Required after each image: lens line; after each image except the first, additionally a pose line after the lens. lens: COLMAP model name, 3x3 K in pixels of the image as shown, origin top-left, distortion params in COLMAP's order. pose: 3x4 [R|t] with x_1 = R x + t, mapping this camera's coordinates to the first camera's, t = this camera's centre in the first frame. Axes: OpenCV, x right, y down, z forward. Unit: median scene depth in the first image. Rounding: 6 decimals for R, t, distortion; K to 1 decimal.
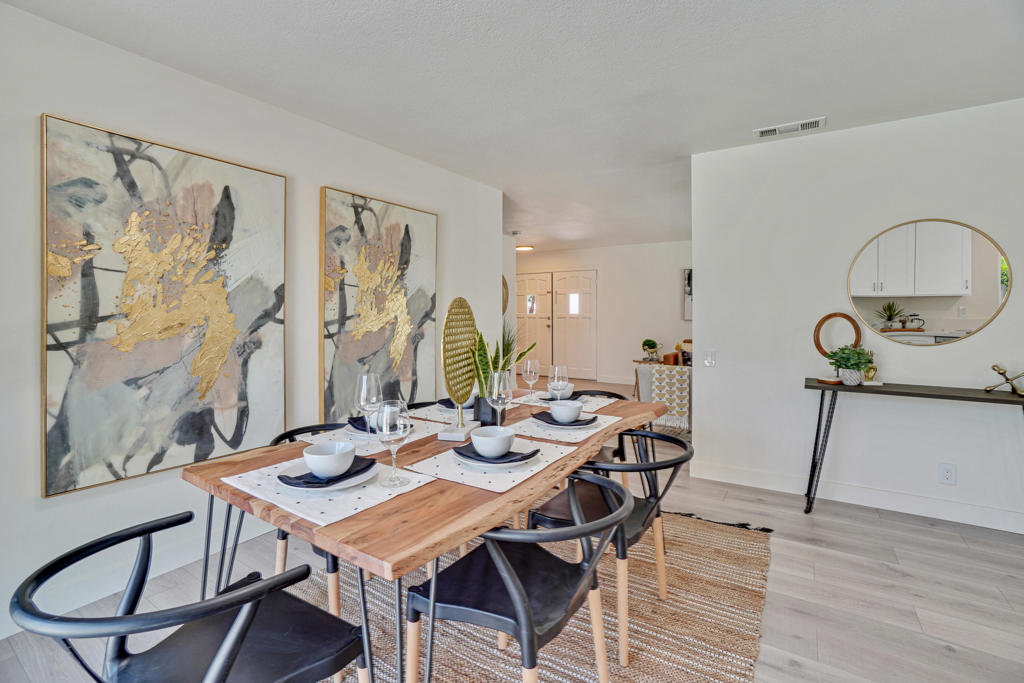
lens RADIAL K [[463.4, 0, 509.5], [0, 463.4, 305.8], [0, 0, 1]] dist [-0.034722, 0.006227]
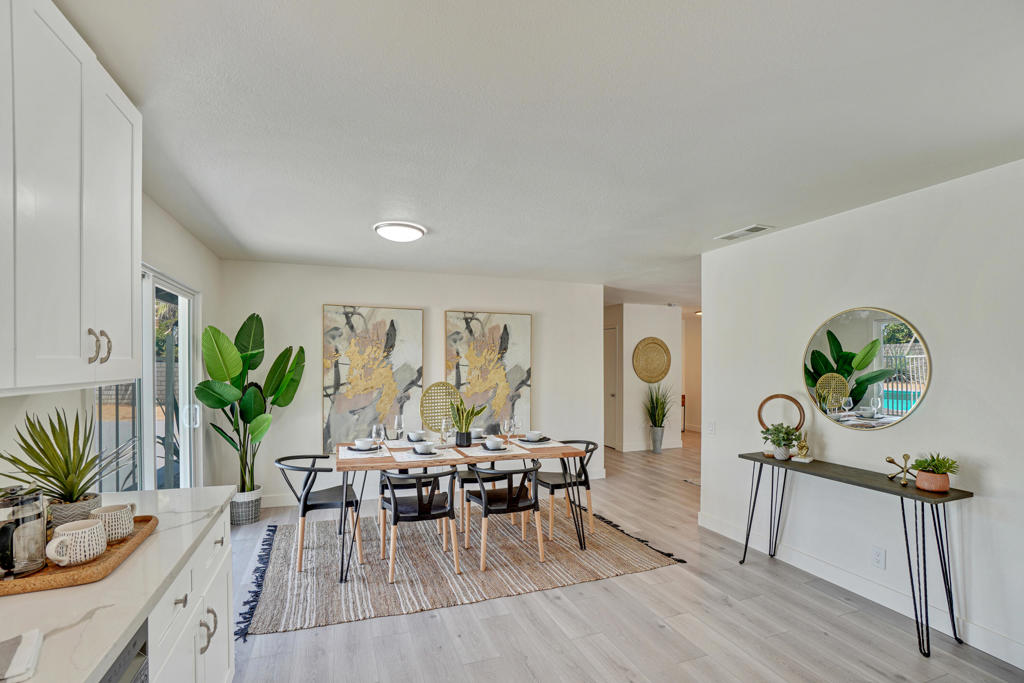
lens RADIAL K [[463.4, 0, 506.1], [0, 463.4, 362.0], [0, 0, 1]] dist [-0.034722, 0.006227]
pose [[0.804217, 0.003471, -0.594326, 0.969436], [0.000911, 0.999975, 0.007073, -0.083147], [0.594335, -0.006230, 0.804193, -0.346419]]
